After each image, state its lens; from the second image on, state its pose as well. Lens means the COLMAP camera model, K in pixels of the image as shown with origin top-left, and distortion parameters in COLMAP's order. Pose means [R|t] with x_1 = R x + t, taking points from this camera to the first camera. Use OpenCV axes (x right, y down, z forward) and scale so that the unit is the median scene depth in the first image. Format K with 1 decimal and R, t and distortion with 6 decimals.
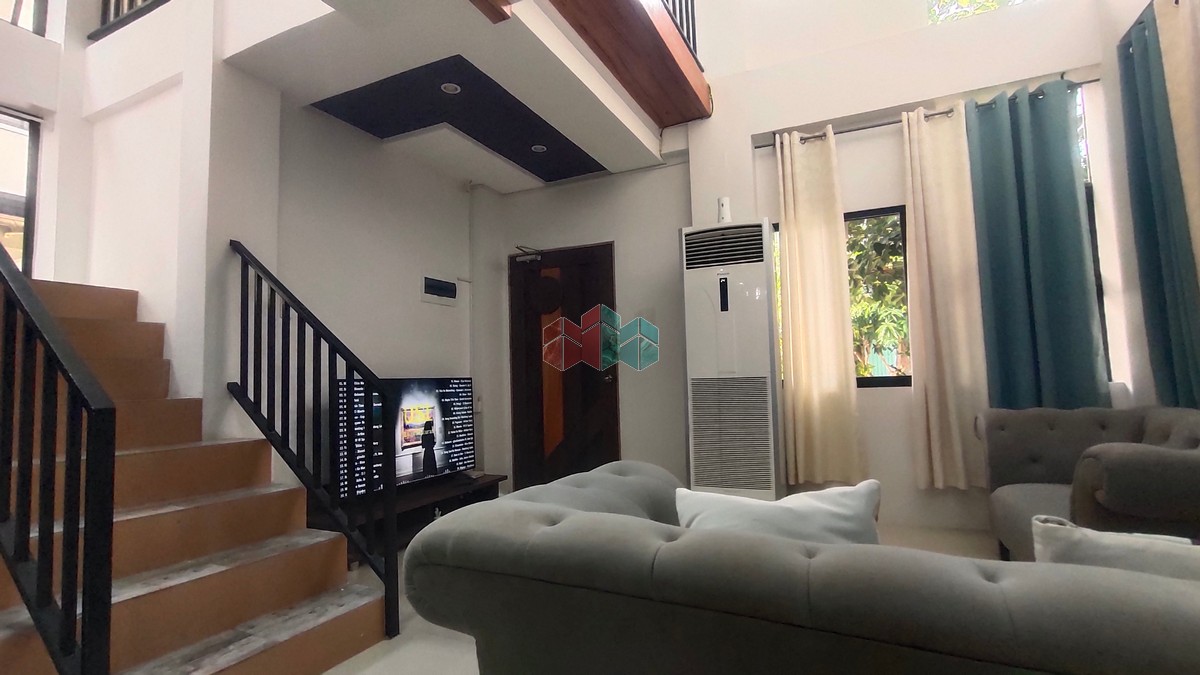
lens RADIAL K [[555.7, 0, 607.8], [0, 555.7, 334.9], [0, 0, 1]] dist [-0.006236, 0.002364]
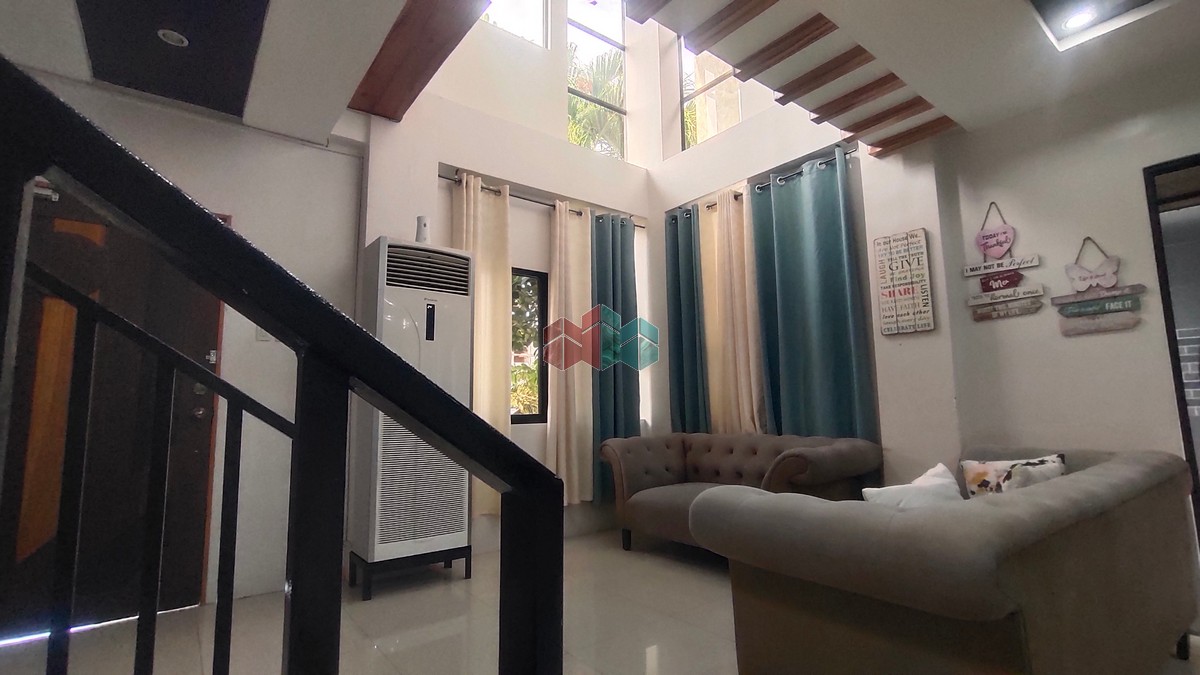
lens RADIAL K [[555.7, 0, 602.7], [0, 555.7, 342.7], [0, 0, 1]] dist [-0.006236, 0.002364]
pose [[0.453300, 0.125860, 0.882427, -0.457768], [-0.067171, 0.991989, -0.106981, 0.038788], [-0.888823, -0.010778, 0.458123, 0.324967]]
